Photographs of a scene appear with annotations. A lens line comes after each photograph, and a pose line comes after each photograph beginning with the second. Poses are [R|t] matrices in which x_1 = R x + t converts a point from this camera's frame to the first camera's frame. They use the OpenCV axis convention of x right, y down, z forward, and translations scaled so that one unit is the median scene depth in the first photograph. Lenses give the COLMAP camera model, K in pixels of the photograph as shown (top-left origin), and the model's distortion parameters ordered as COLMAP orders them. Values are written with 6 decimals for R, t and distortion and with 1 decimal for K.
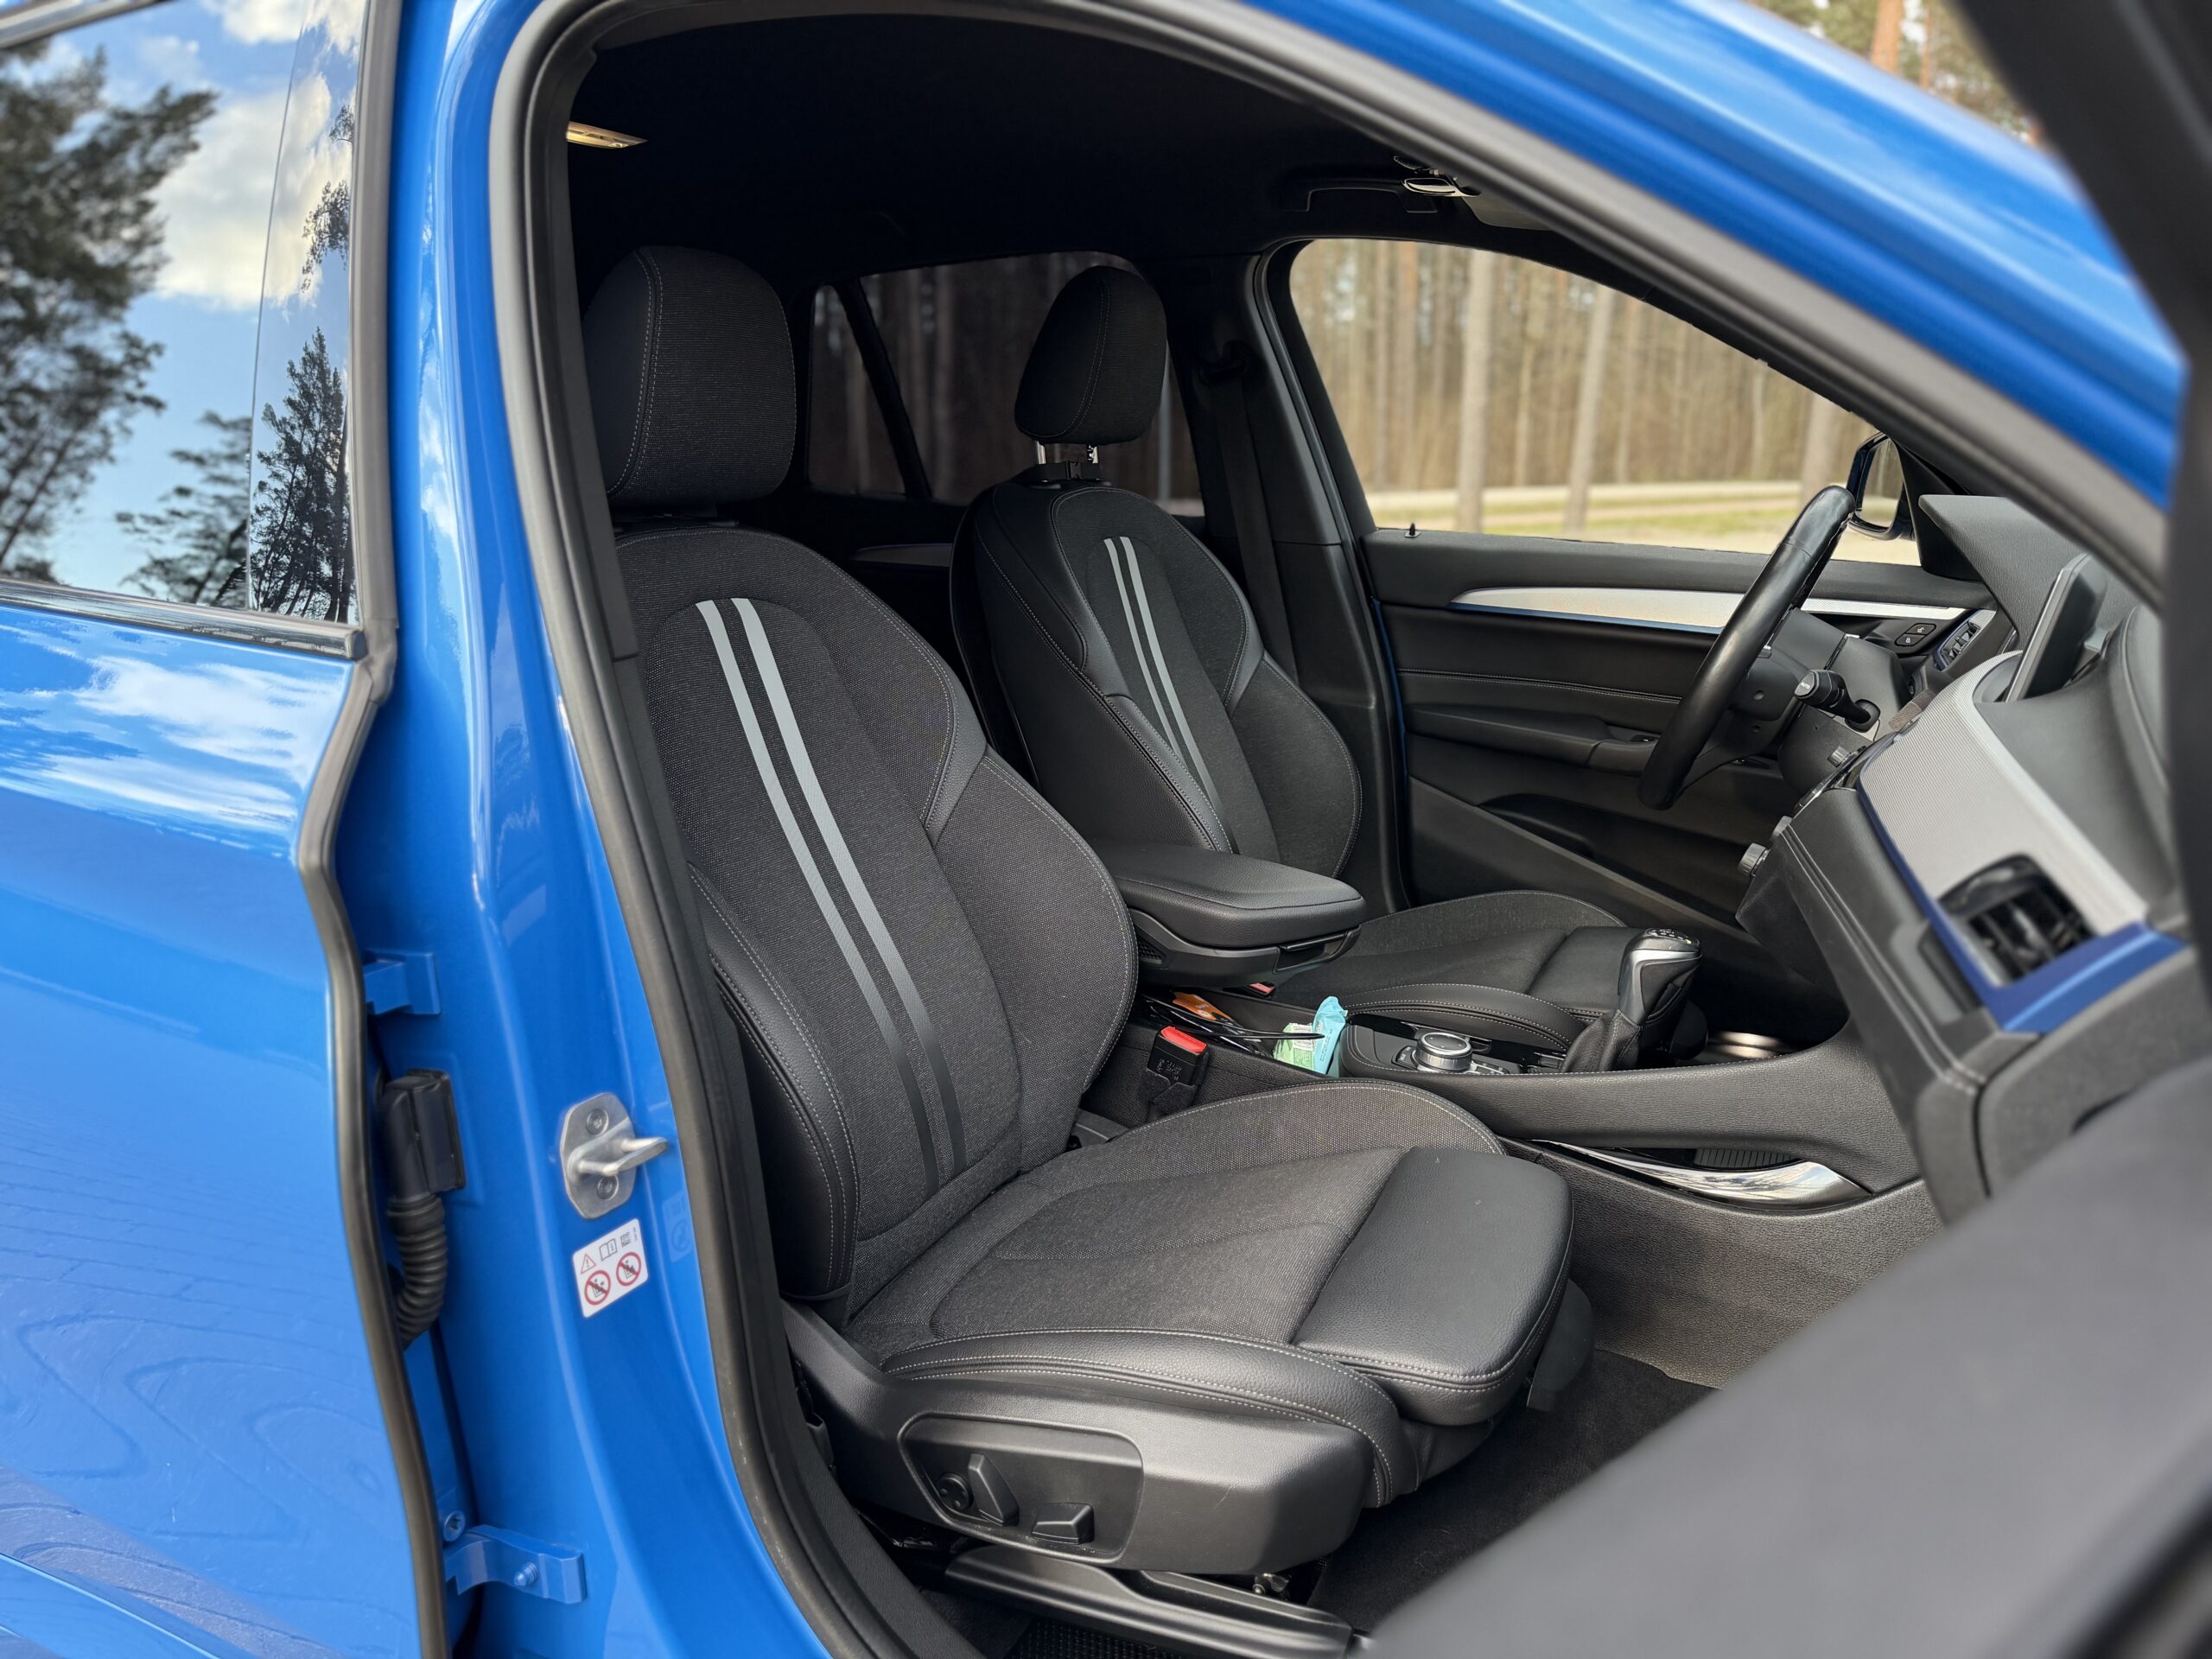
lens RADIAL K [[1534.5, 0, 1103.4], [0, 1534.5, 825.9], [0, 0, 1]] dist [0.138815, -0.281041]
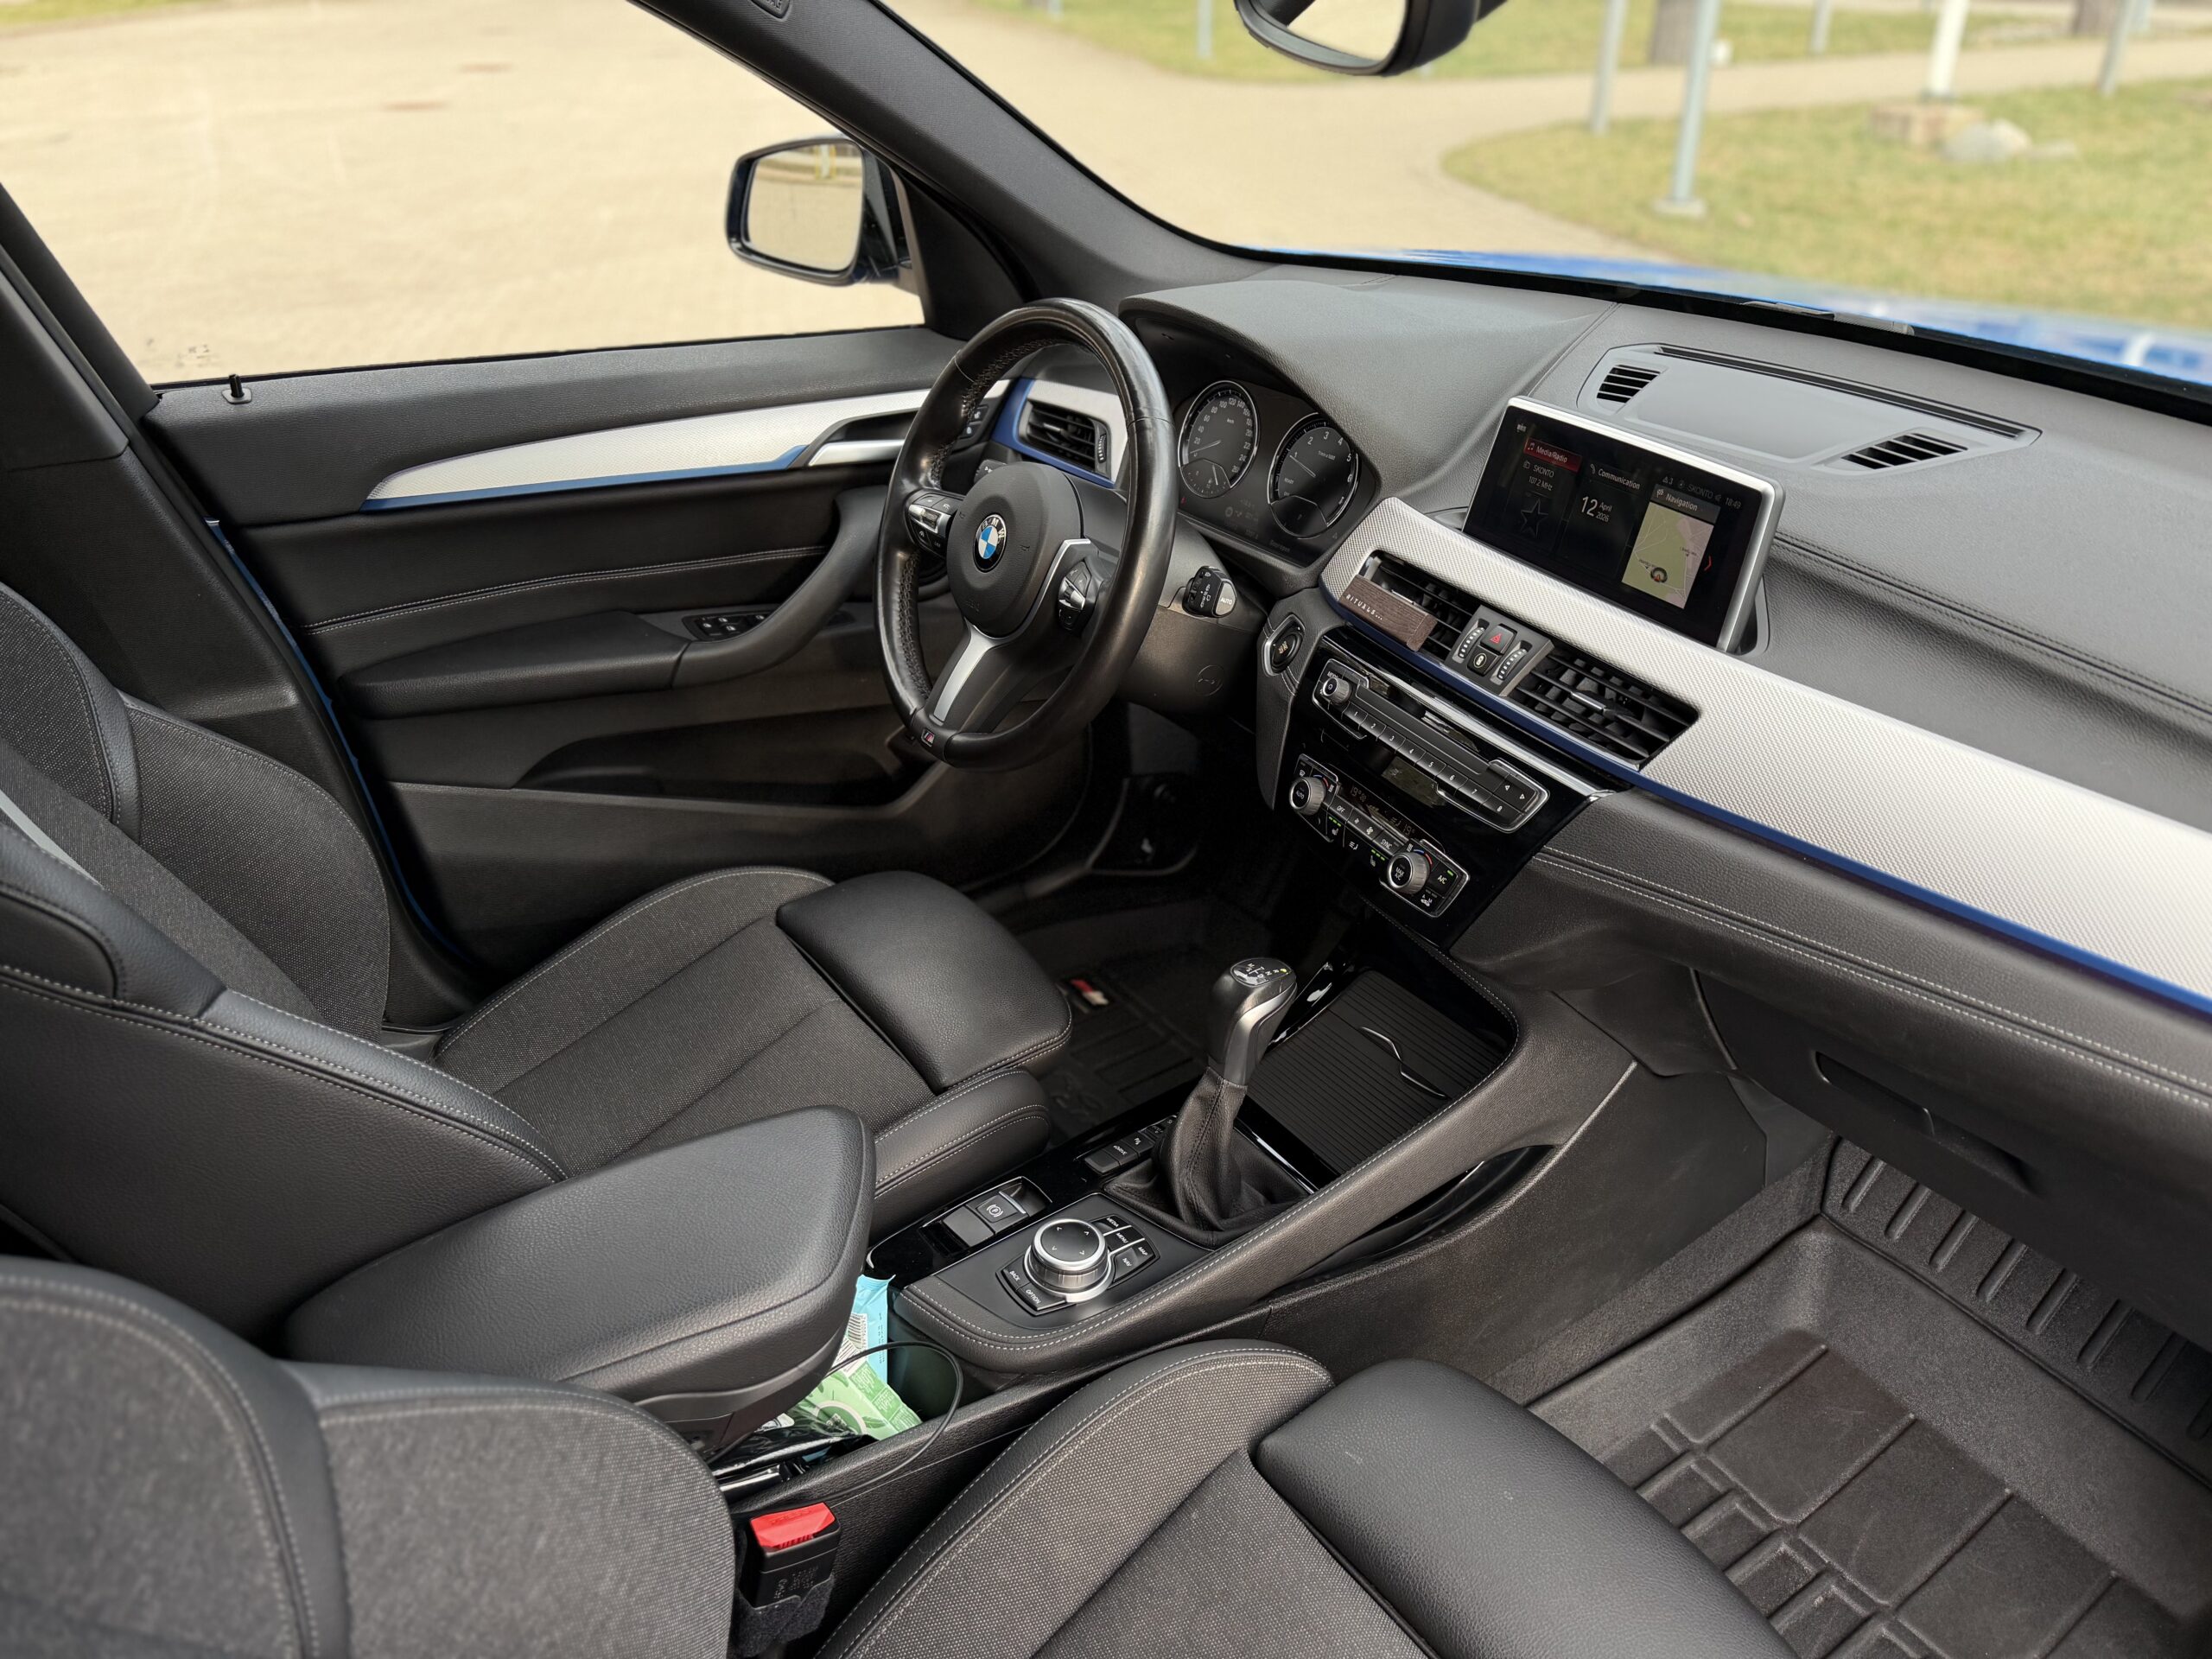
lens RADIAL K [[1518.4, 0, 1118.7], [0, 1518.4, 854.4], [0, 0, 1]] dist [0.108191, -0.105288]
pose [[0.491838, -0.447104, 0.747124, -0.201474], [0.210289, 0.893681, 0.396374, -0.282311], [-0.844911, -0.037840, 0.533567, 0.608775]]
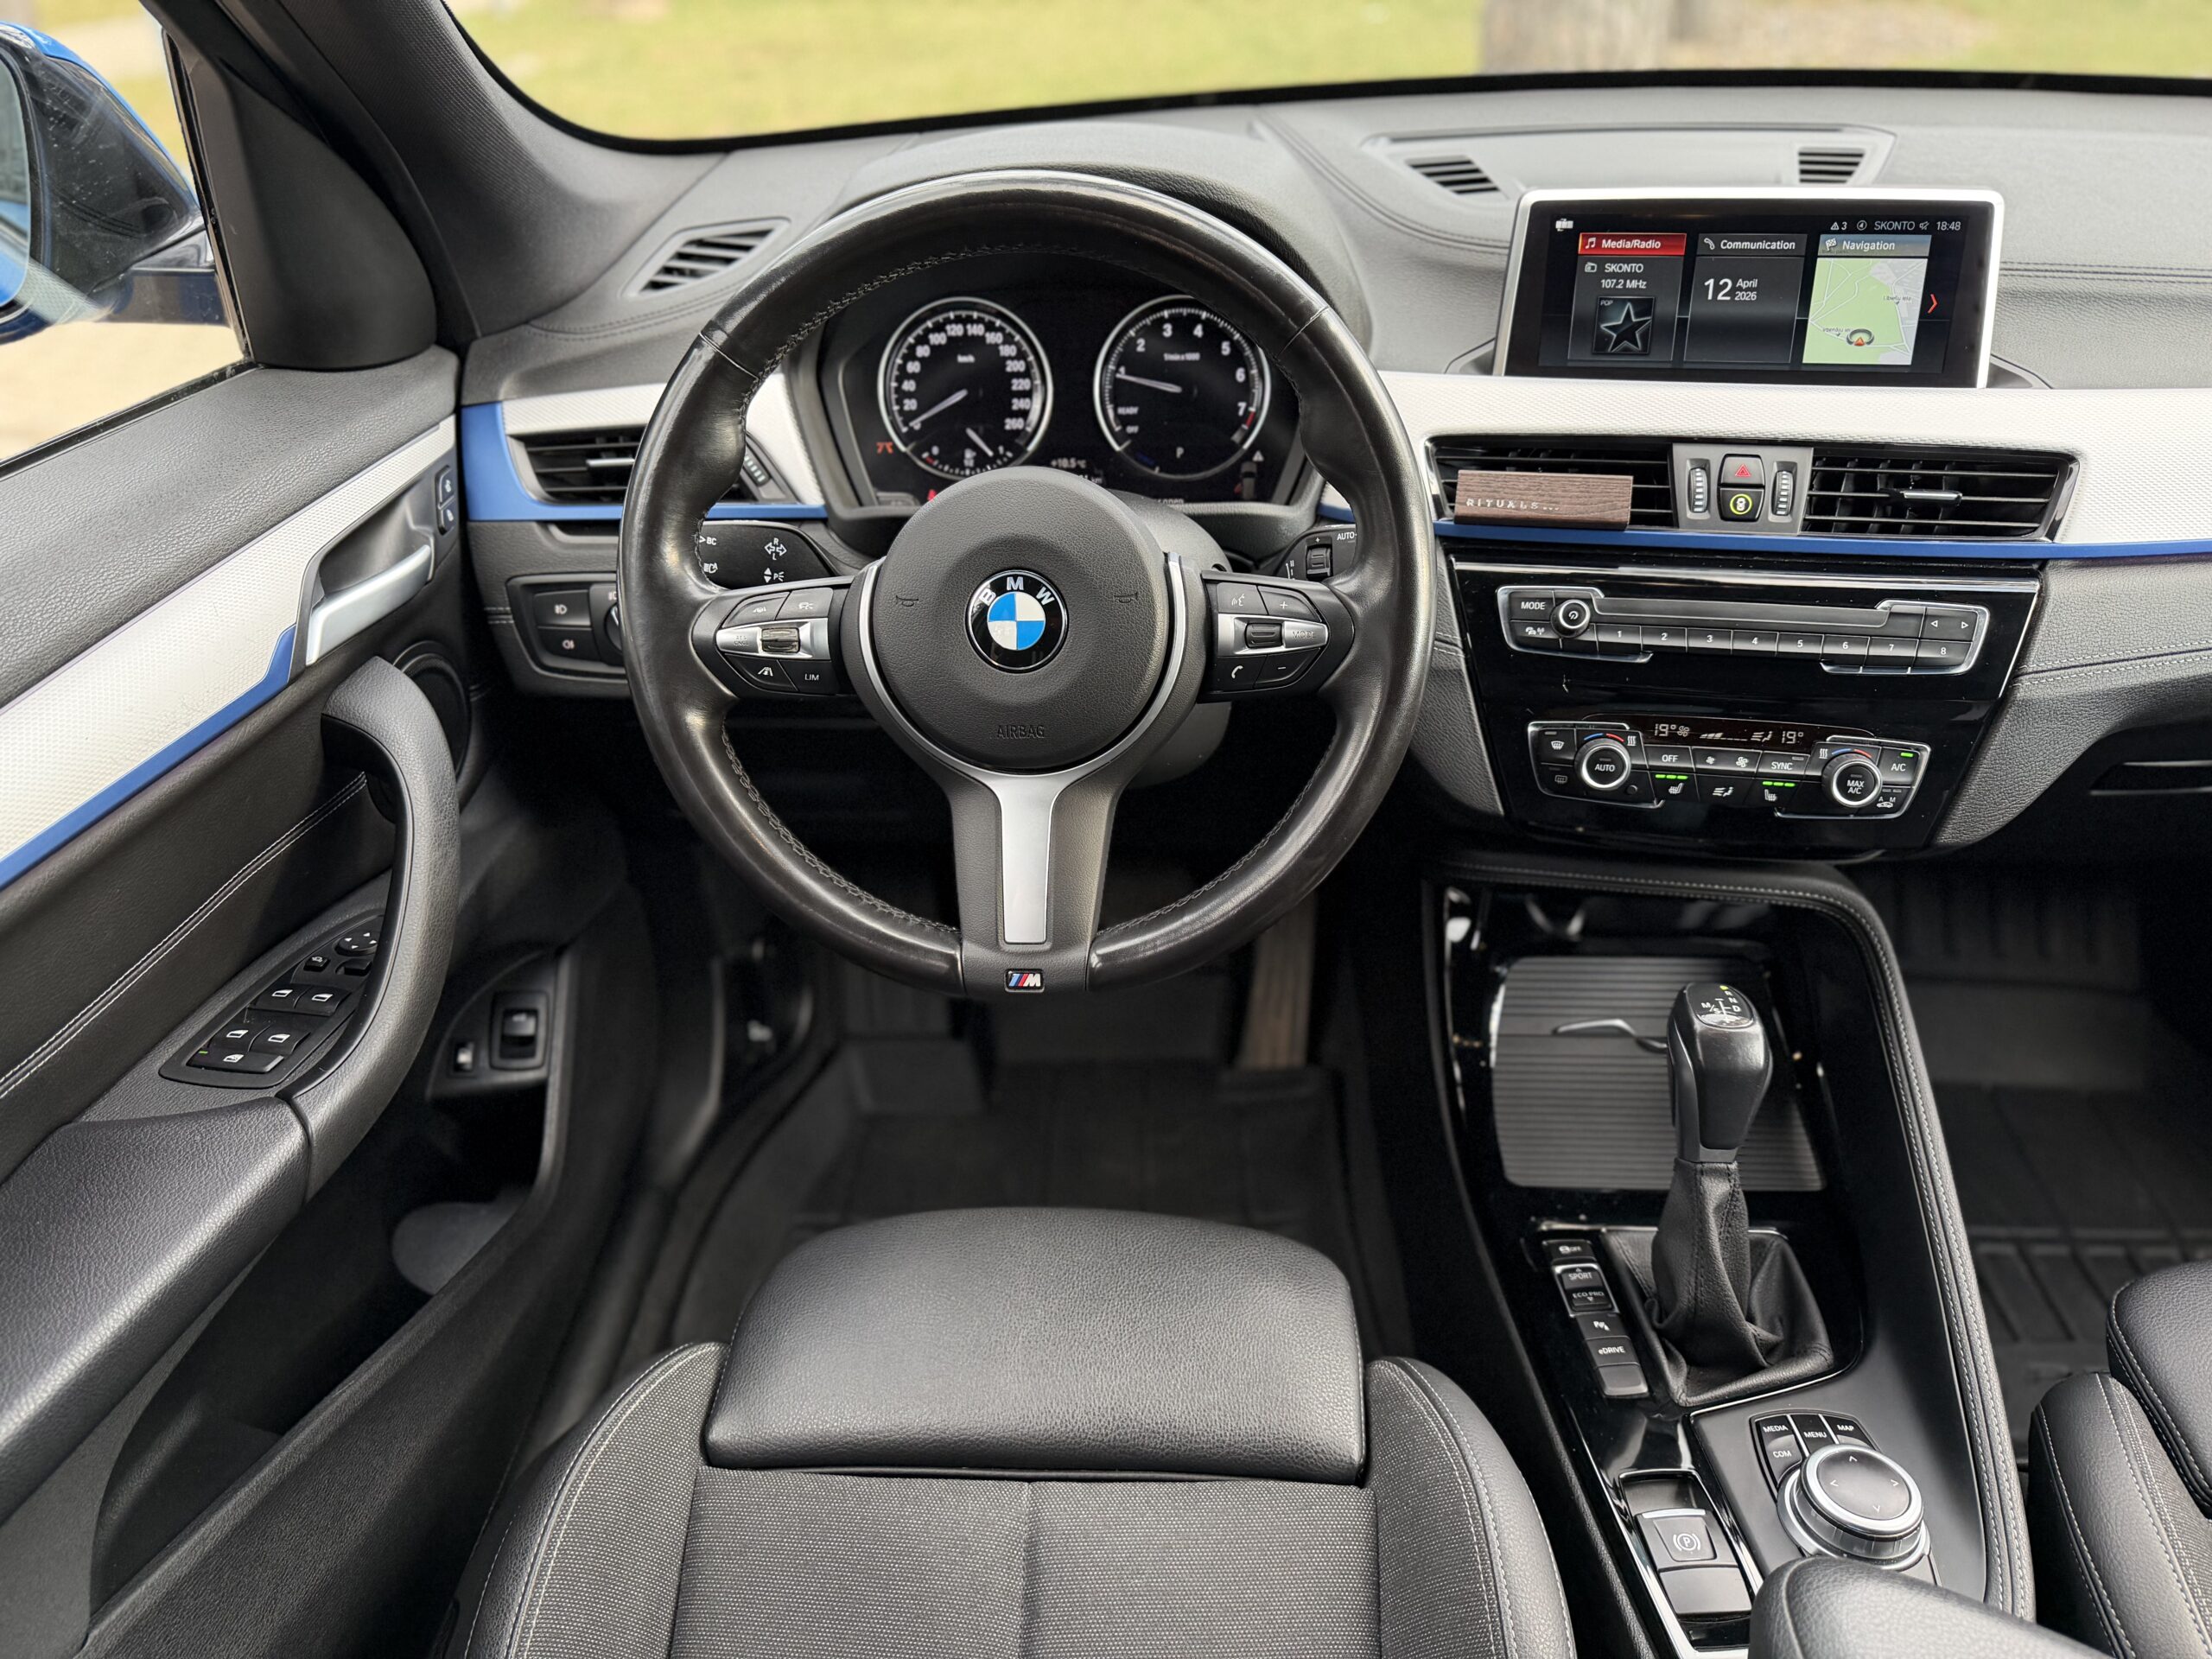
lens RADIAL K [[1544.0, 0, 1111.3], [0, 1544.0, 830.5], [0, 0, 1]] dist [0.114114, -0.211580]
pose [[-0.383691, -0.481566, 0.787956, 0.038491], [0.248891, 0.767762, 0.590420, -0.343881], [-0.889289, 0.422654, -0.174726, 1.195250]]
